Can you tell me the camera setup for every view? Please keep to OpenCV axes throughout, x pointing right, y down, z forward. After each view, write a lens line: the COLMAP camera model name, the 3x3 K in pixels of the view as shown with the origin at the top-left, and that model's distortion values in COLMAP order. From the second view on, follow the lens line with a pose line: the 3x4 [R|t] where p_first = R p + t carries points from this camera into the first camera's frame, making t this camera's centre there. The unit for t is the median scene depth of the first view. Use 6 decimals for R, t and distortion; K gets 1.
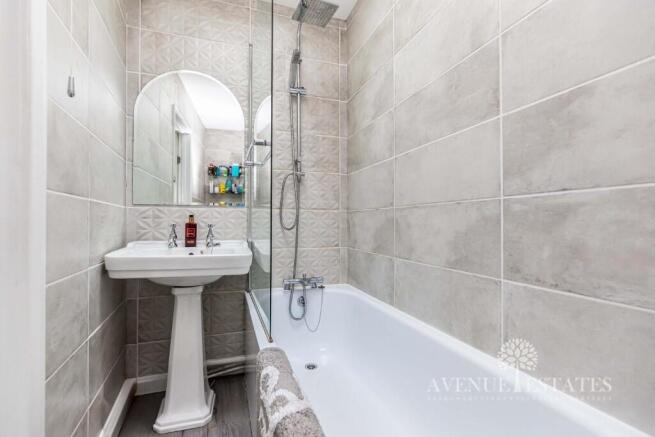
lens RADIAL K [[300.4, 0, 326.0], [0, 300.4, 219.7], [0, 0, 1]] dist [0.006358, 0.000510]
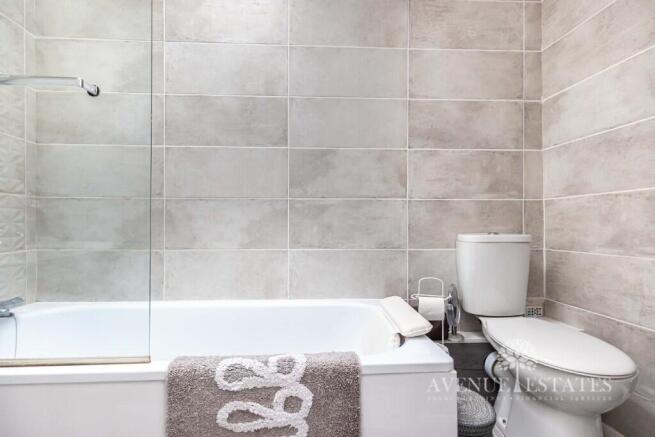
lens RADIAL K [[300.4, 0, 325.2], [0, 300.4, 217.6], [0, 0, 1]] dist [0.006358, 0.000510]
pose [[0.259514, -0.003237, 0.965734, -0.782859], [-0.010588, 0.999925, 0.006197, 0.014524], [-0.965681, -0.011833, 0.259461, 0.330821]]
